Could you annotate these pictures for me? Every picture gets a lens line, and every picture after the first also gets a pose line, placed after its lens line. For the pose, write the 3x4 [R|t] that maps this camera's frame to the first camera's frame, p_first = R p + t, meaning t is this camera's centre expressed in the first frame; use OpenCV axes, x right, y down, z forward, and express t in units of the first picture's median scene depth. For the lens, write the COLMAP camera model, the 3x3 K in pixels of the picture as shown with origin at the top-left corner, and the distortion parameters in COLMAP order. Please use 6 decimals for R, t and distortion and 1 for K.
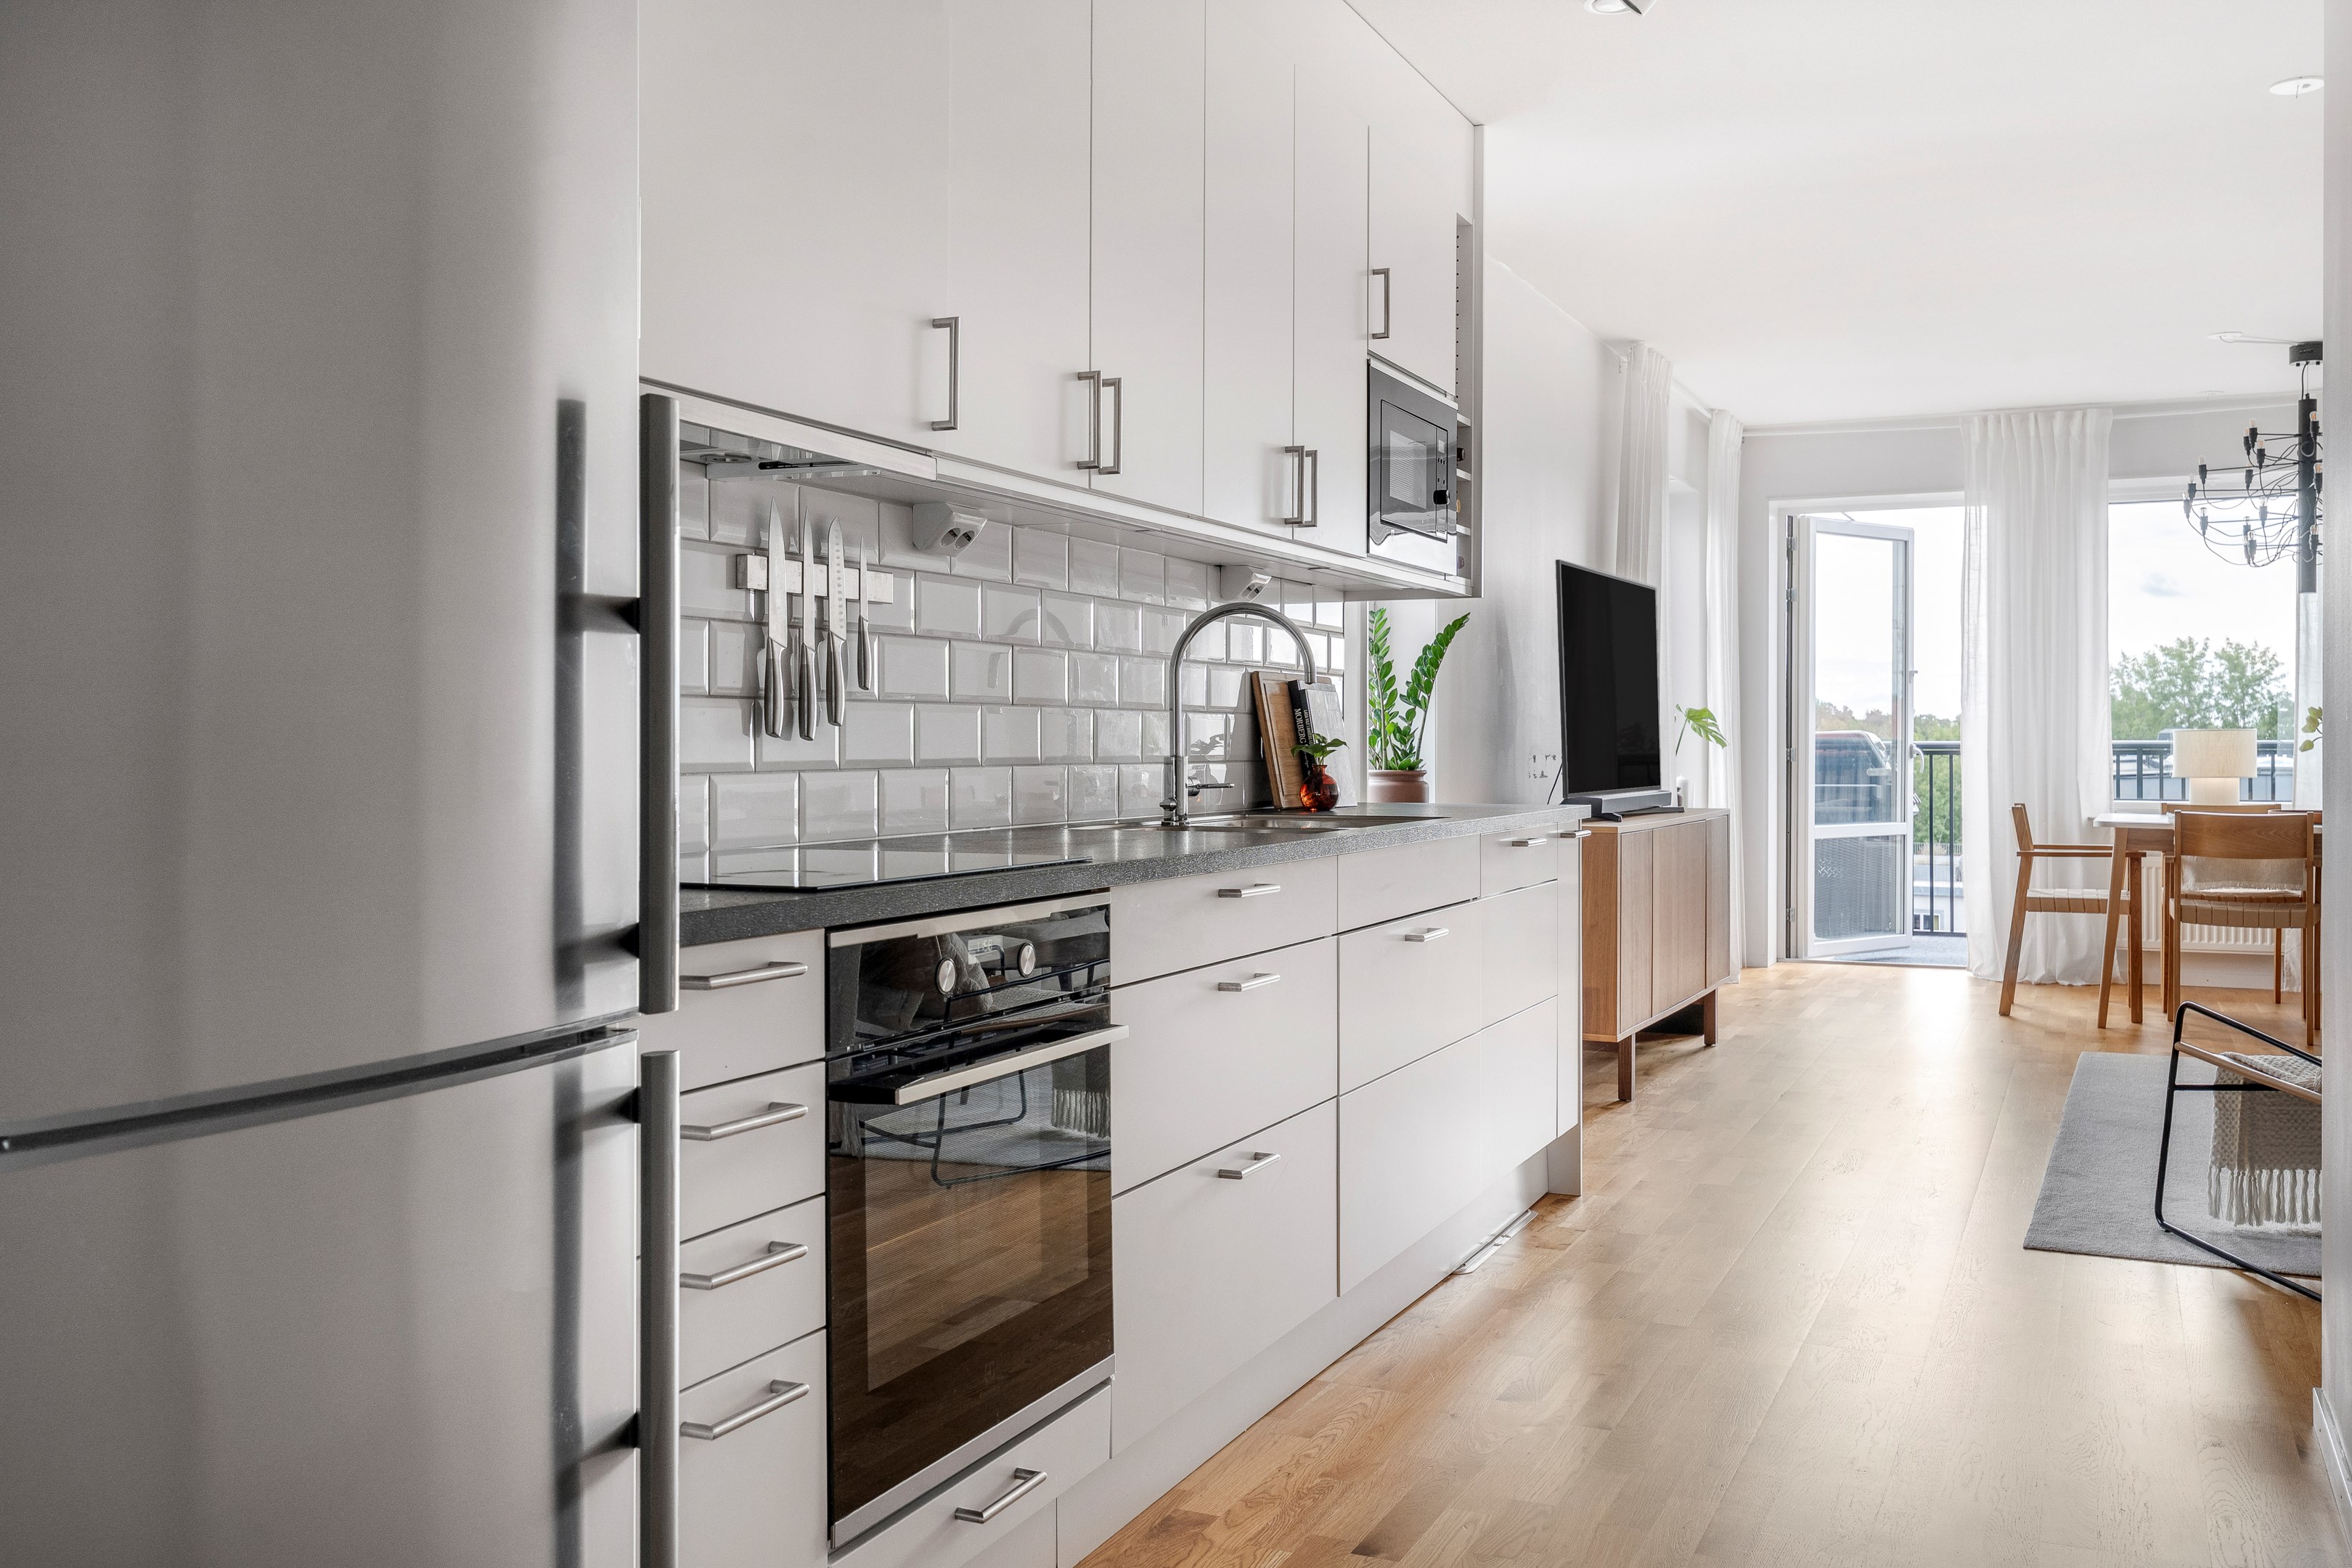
lens RADIAL K [[1959.2, 0, 1185.2], [0, 1959.2, 757.0], [0, 0, 1]] dist [-0.003122, -0.003085]
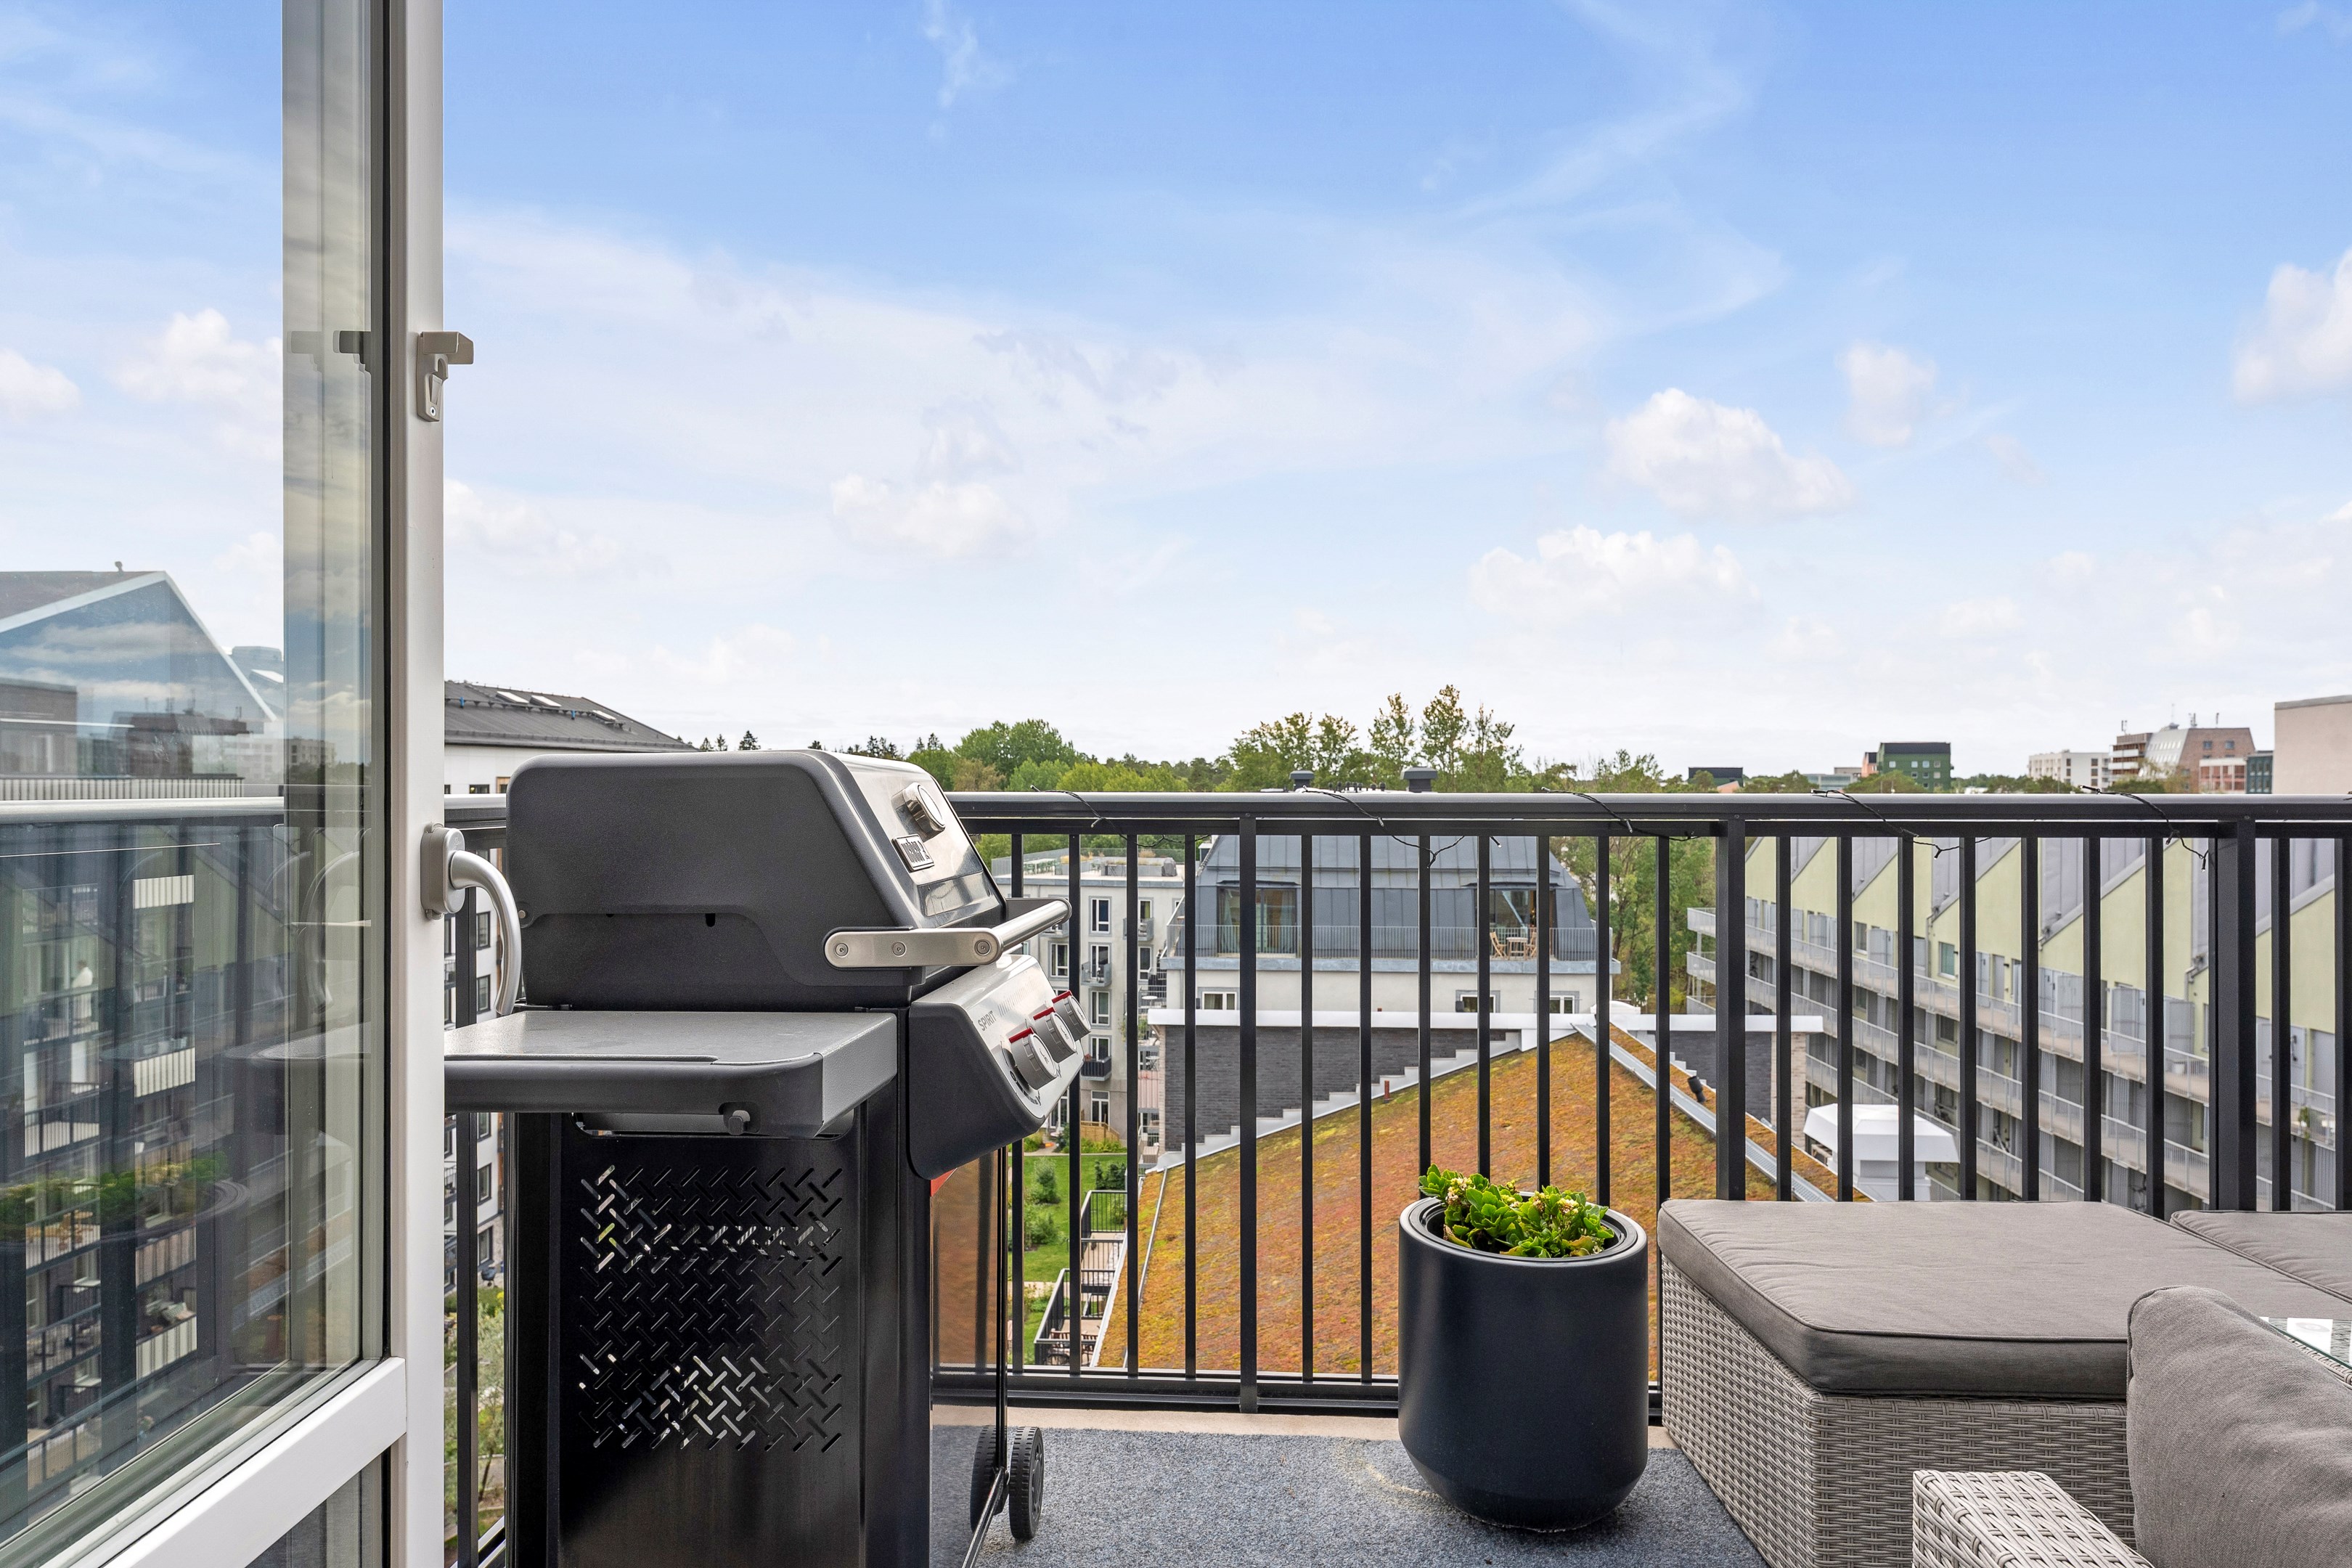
lens RADIAL K [[1354.3, 0, 1176.0], [0, 1354.3, 784.0], [0, 0, 1]] dist [0.000735, 0.000130]
pose [[0.926707, 0.000371, 0.375784, 0.466365], [0.000947, 0.999994, -0.003323, -0.013375], [-0.375783, 0.003435, 0.926701, 1.214982]]
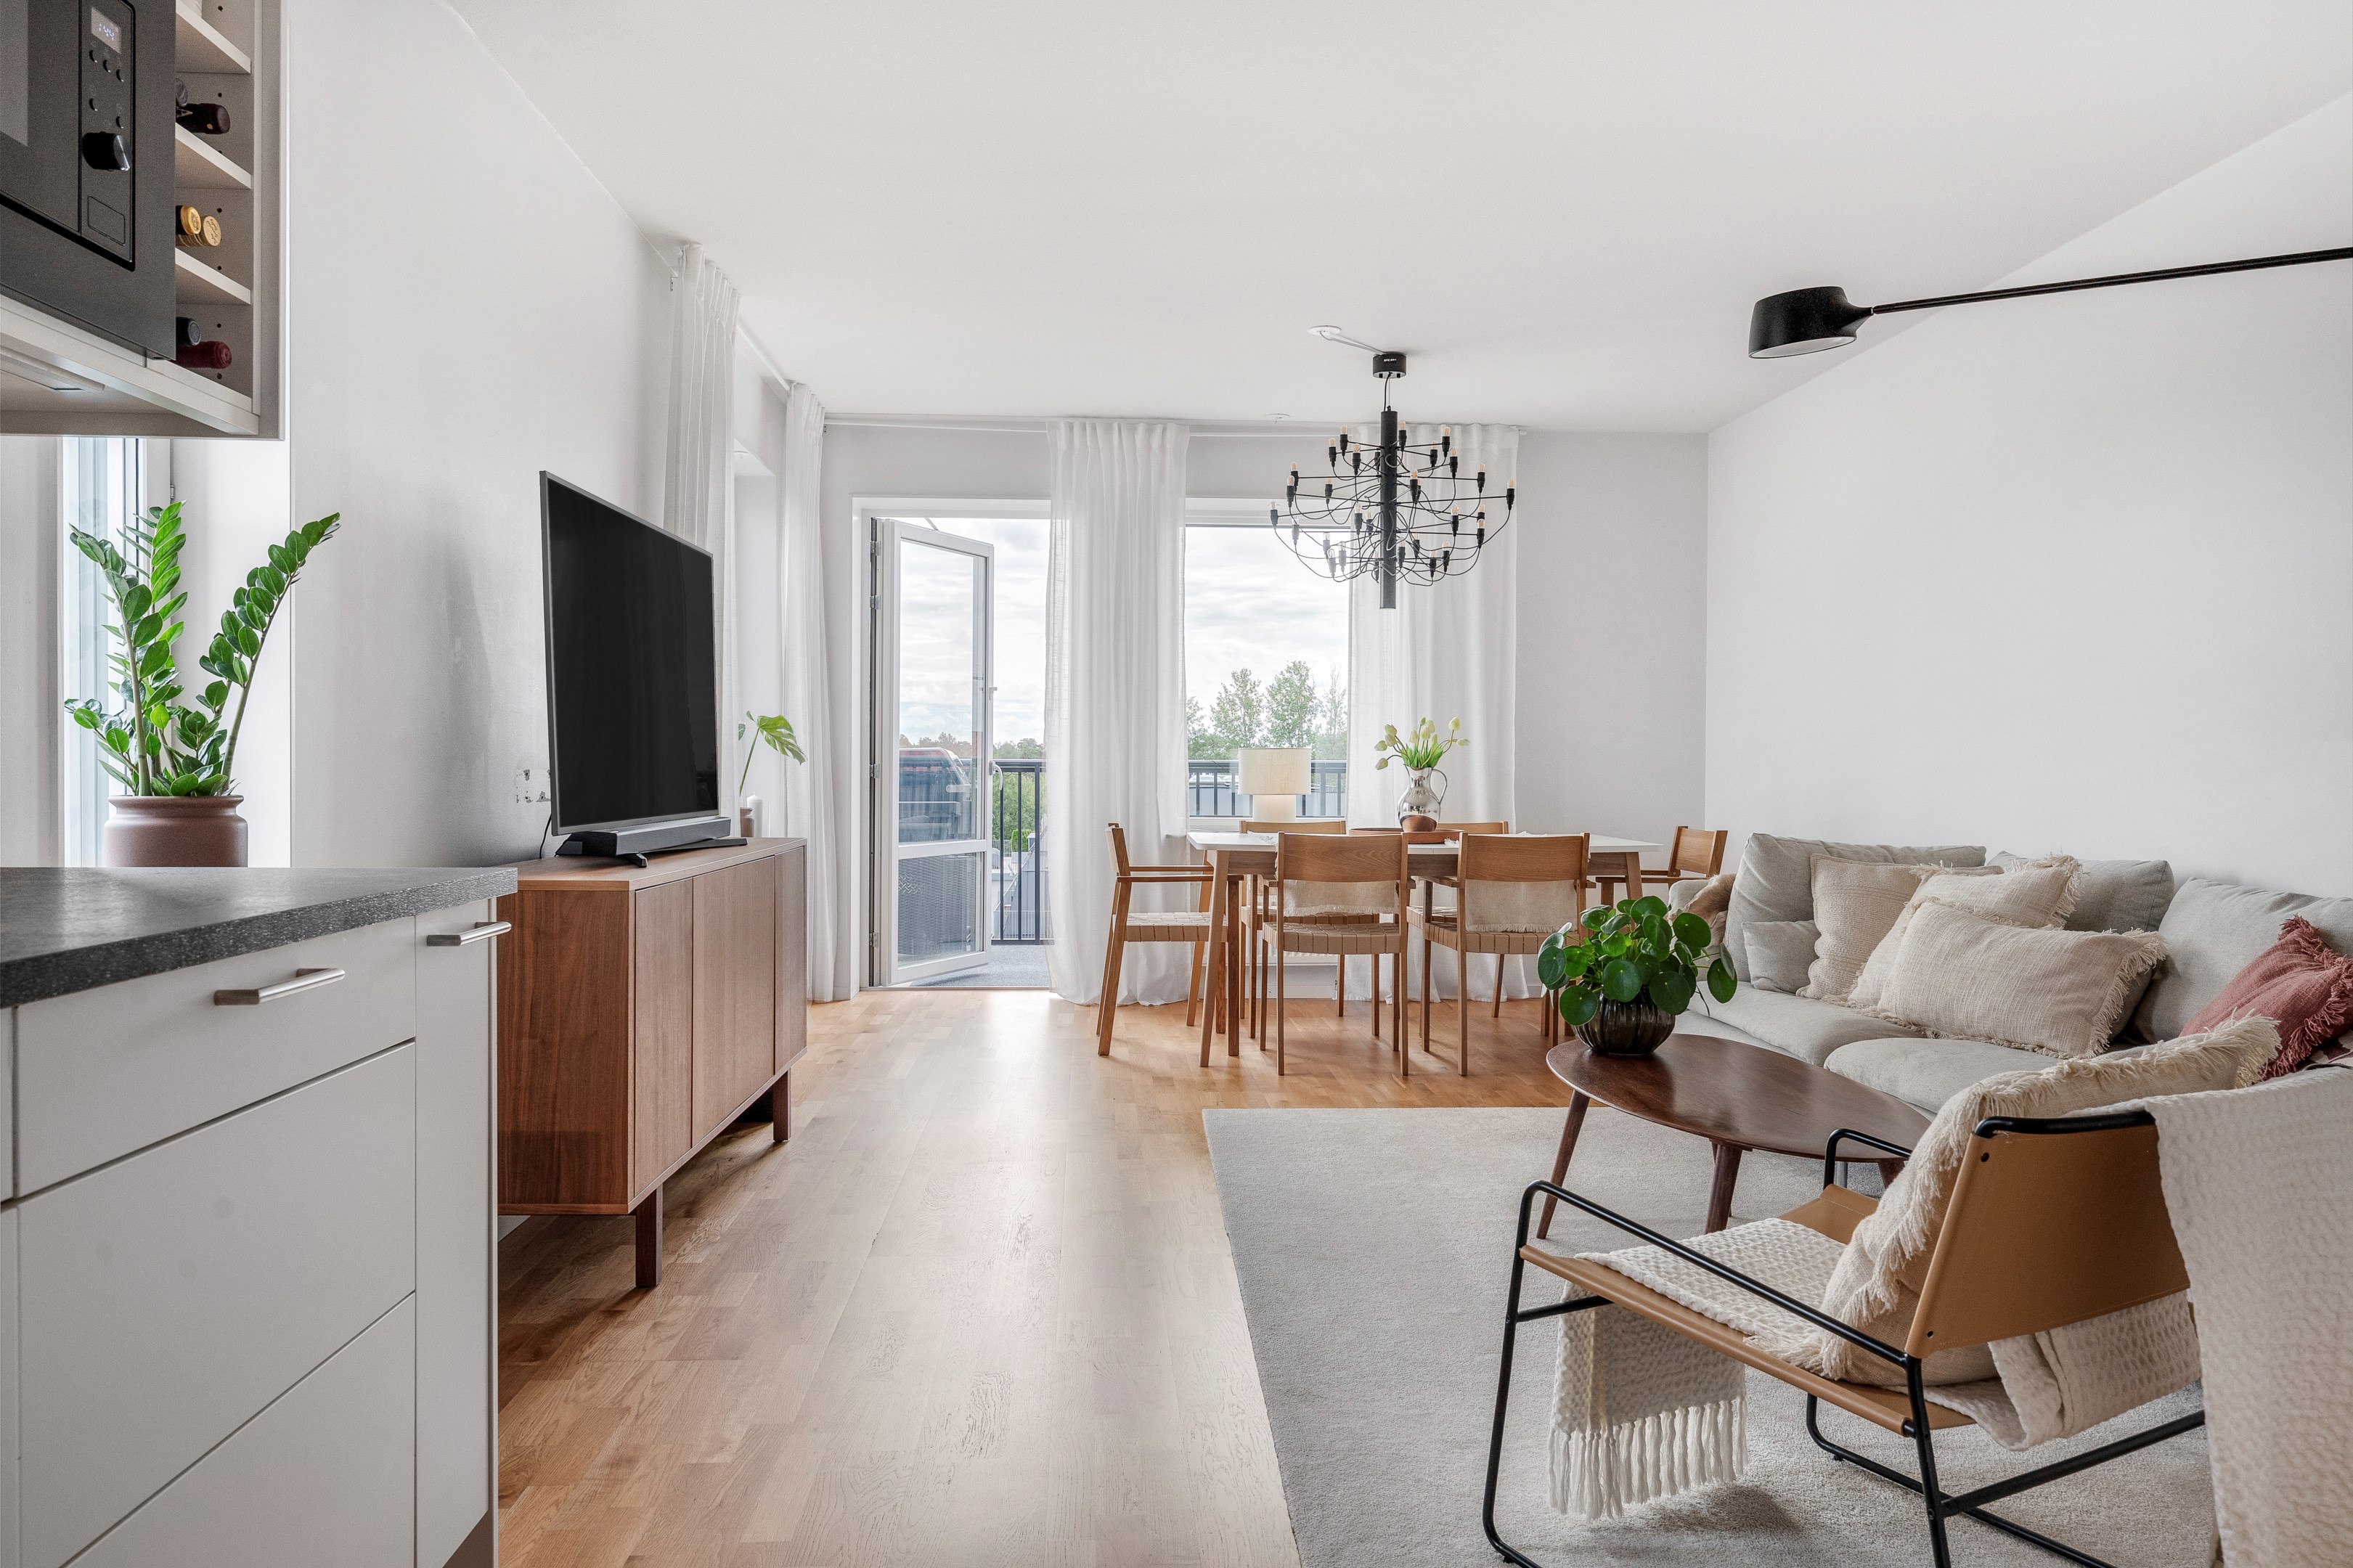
lens RADIAL K [[1563.6, 0, 1168.9], [0, 1563.6, 787.2], [0, 0, 1]] dist [0.001016, 0.000199]
pose [[0.881153, -0.001368, 0.472830, 0.098406], [-0.002755, 0.999964, 0.008028, 0.000174], [-0.472824, -0.008377, 0.881117, 0.339528]]
